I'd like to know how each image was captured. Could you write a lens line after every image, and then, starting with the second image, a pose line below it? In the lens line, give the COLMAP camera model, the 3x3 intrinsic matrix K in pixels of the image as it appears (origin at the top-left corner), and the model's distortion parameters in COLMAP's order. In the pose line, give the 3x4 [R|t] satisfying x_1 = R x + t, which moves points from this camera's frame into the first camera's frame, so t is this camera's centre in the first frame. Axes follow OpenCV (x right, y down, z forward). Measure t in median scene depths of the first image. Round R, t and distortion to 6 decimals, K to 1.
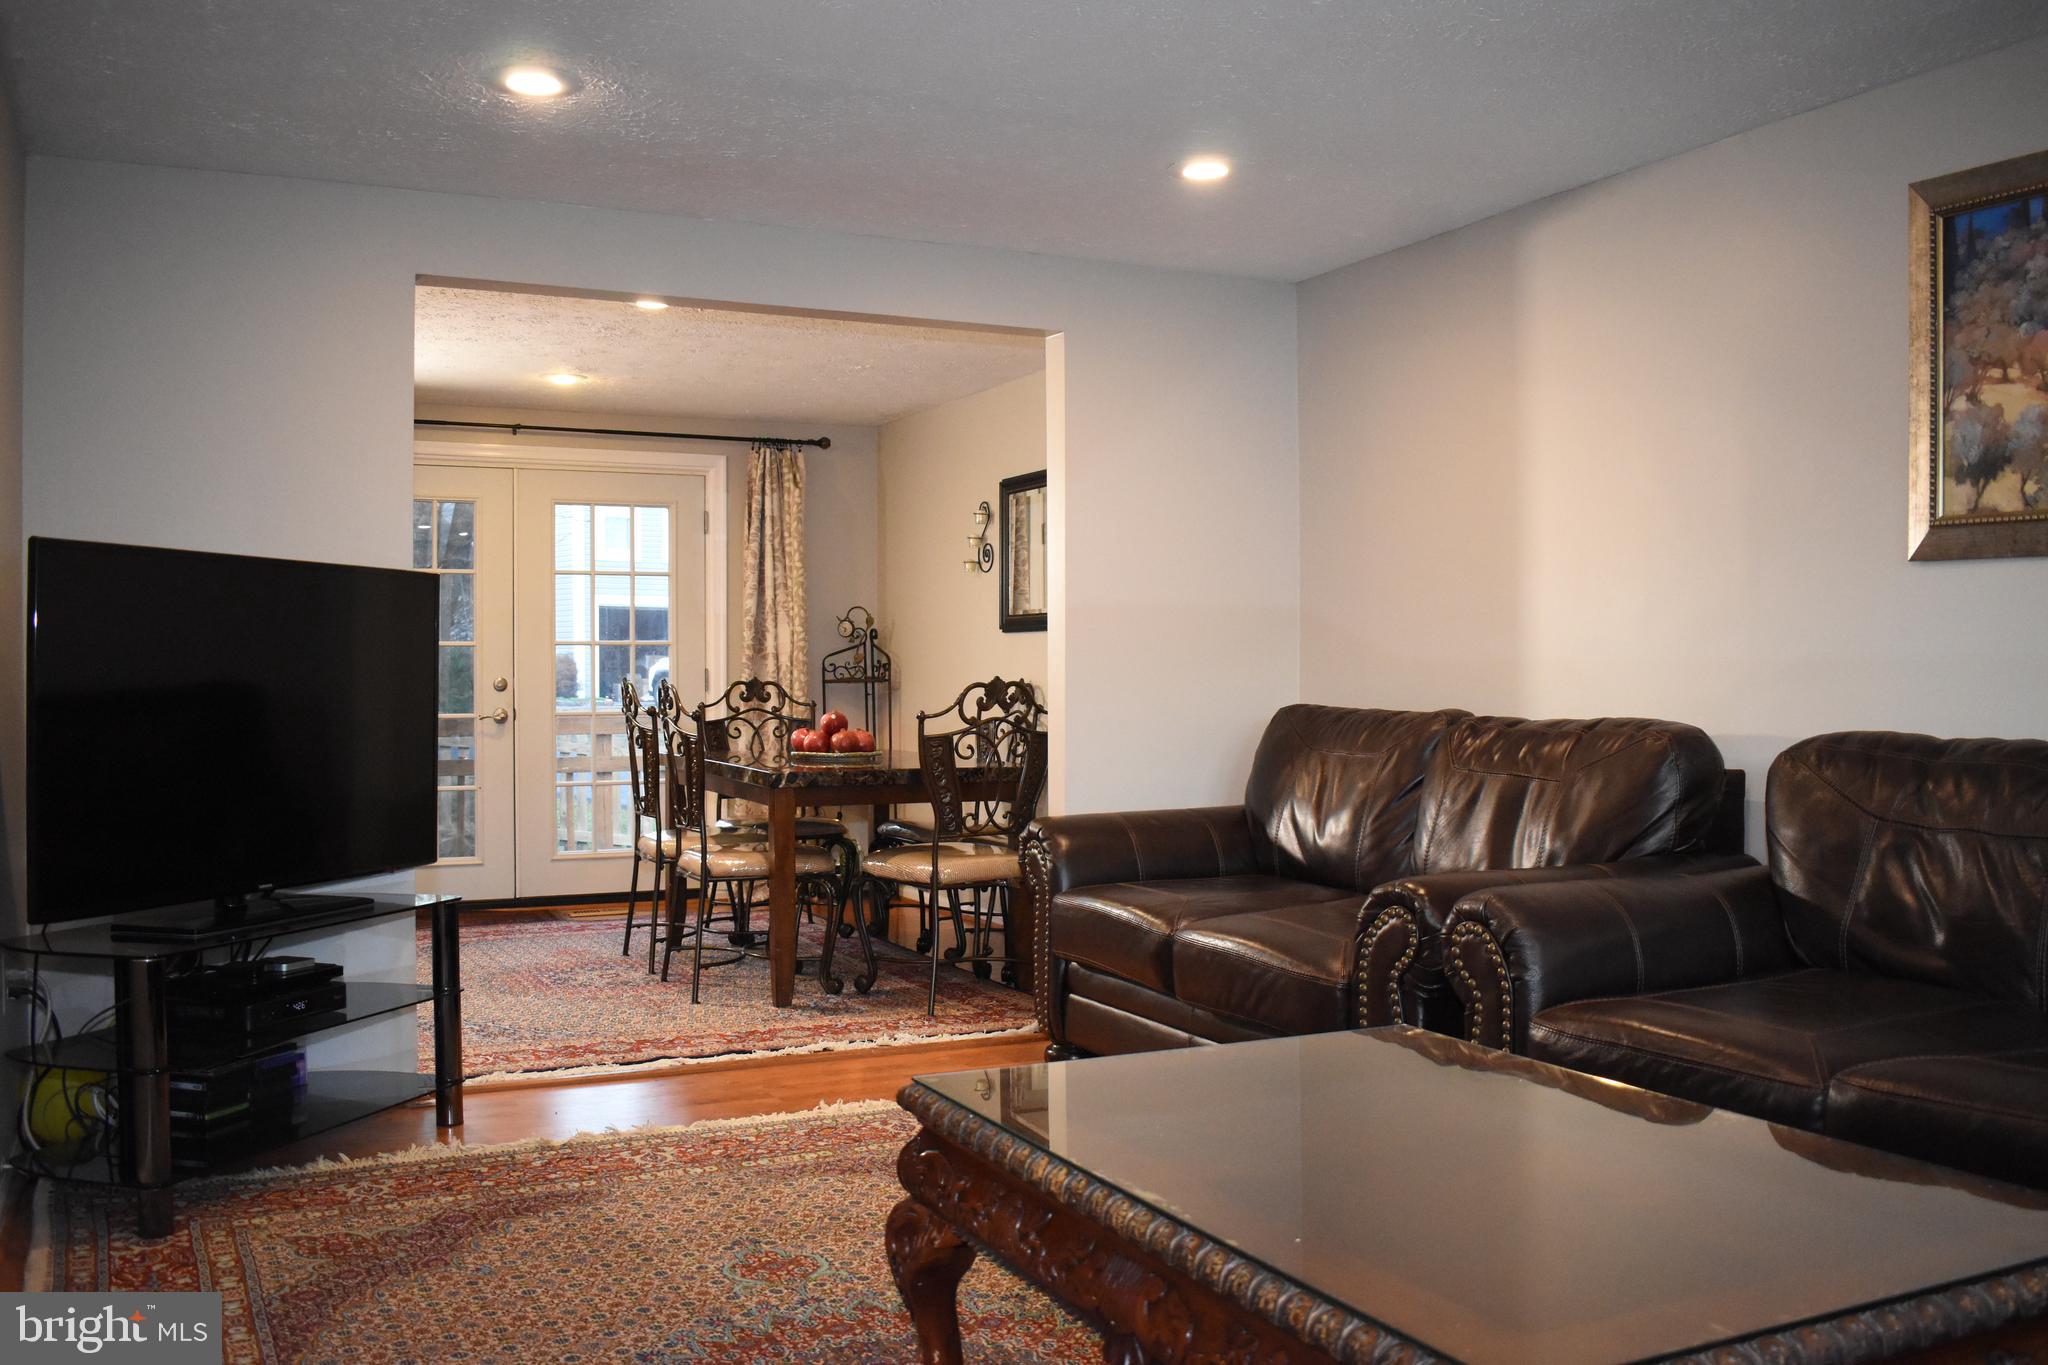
lens RADIAL K [[1807.6, 0, 1024.0], [0, 1807.6, 682.5], [0, 0, 1]] dist [-0.084516, 0.000518]
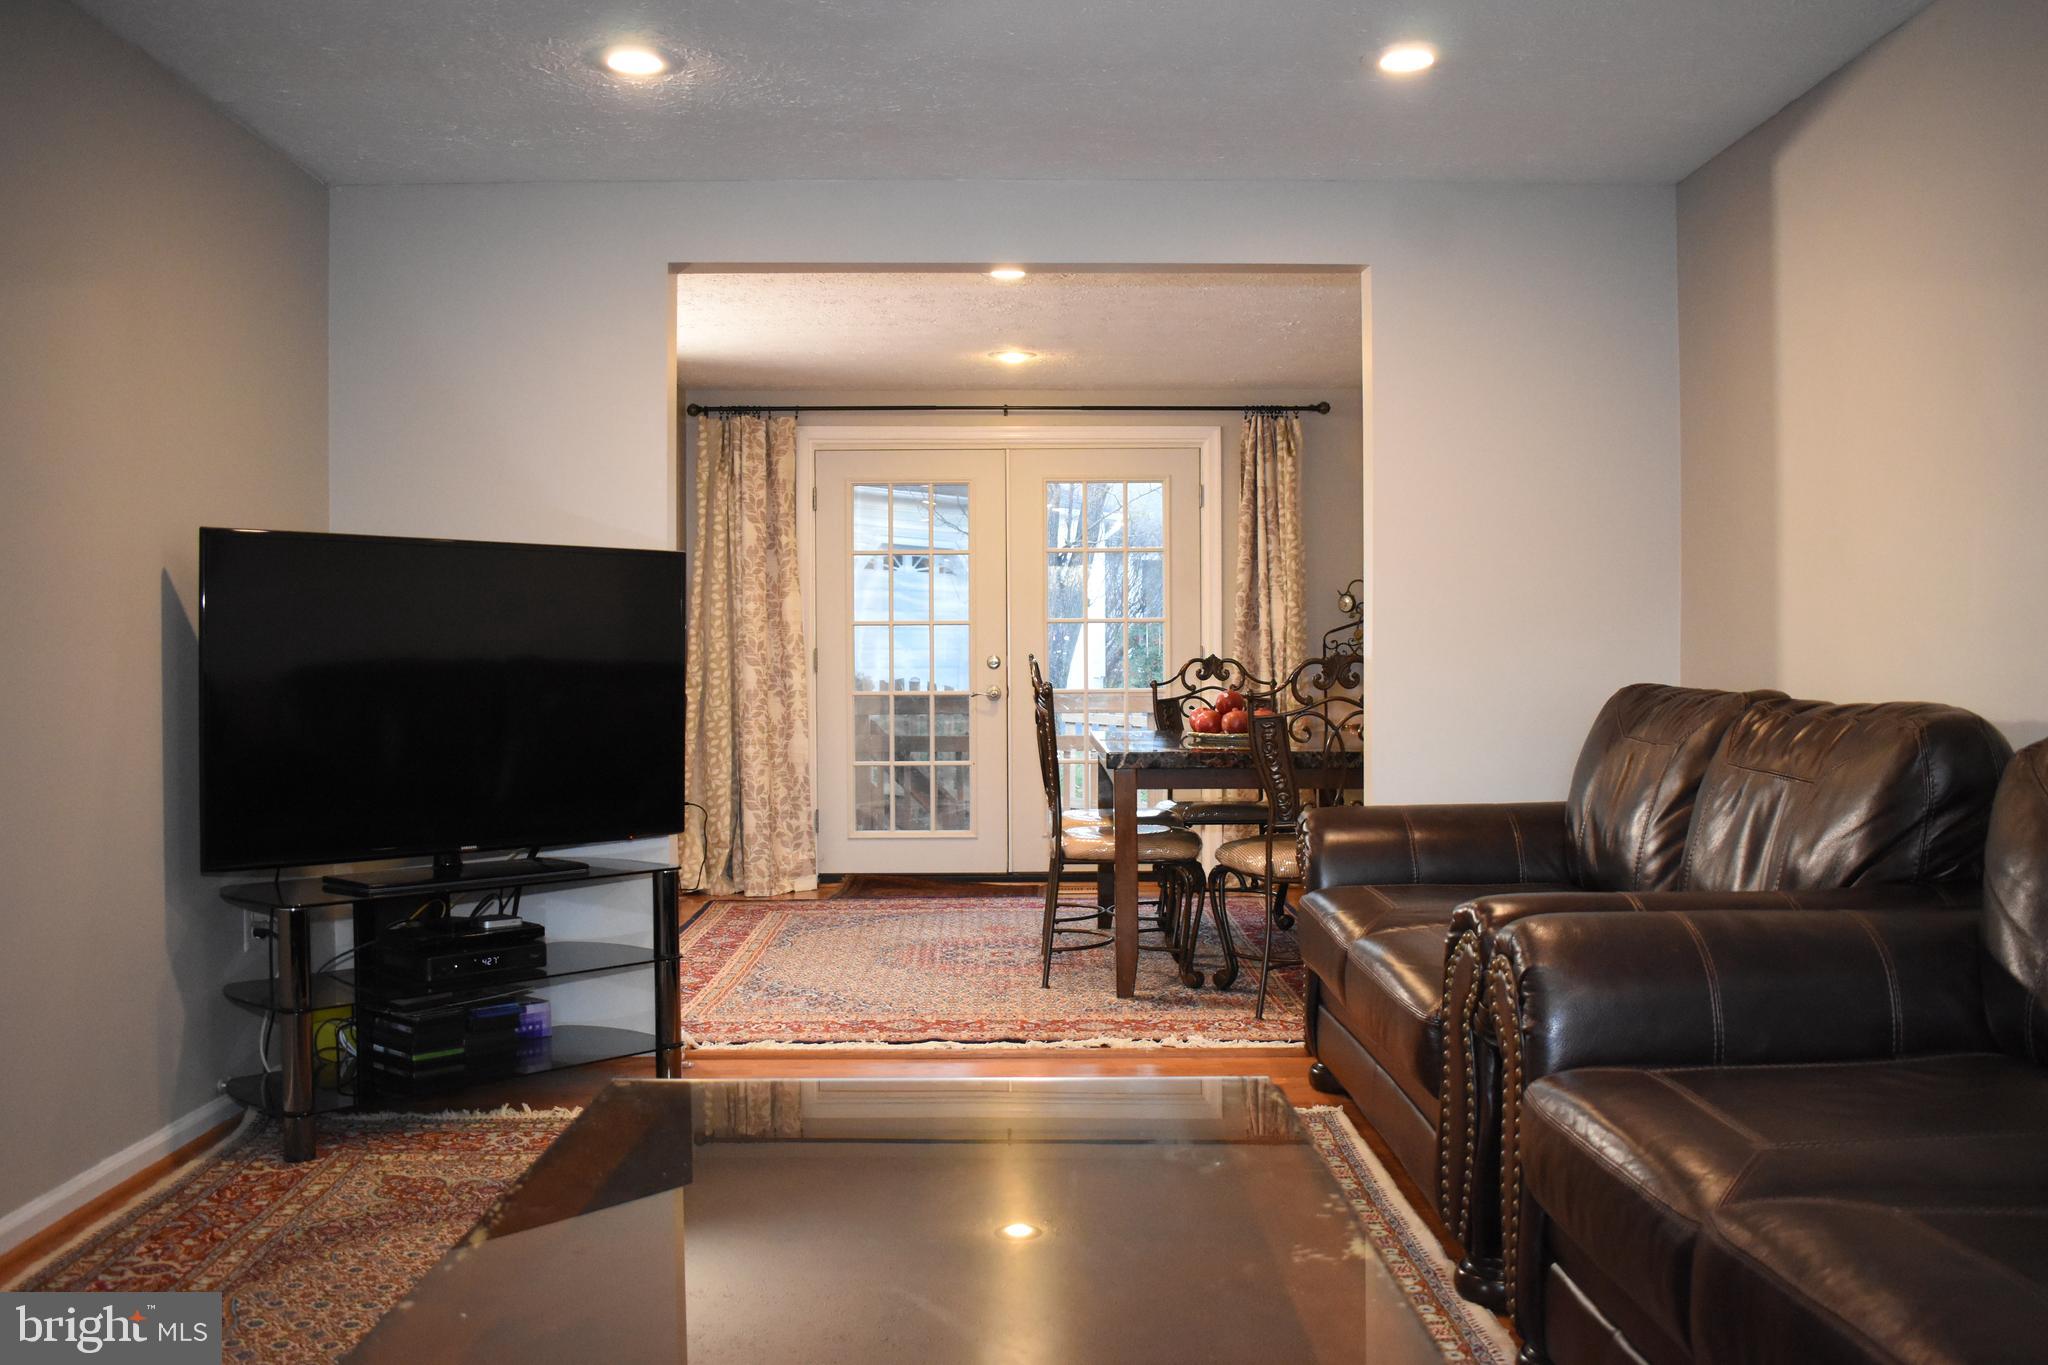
lens RADIAL K [[1807.6, 0, 1024.0], [0, 1807.6, 682.5], [0, 0, 1]] dist [-0.084516, 0.000518]
pose [[0.905363, 0.003988, -0.424620, 0.243318], [0.000485, 0.999946, 0.010425, 0.002847], [0.424638, -0.009644, 0.905312, 0.120731]]
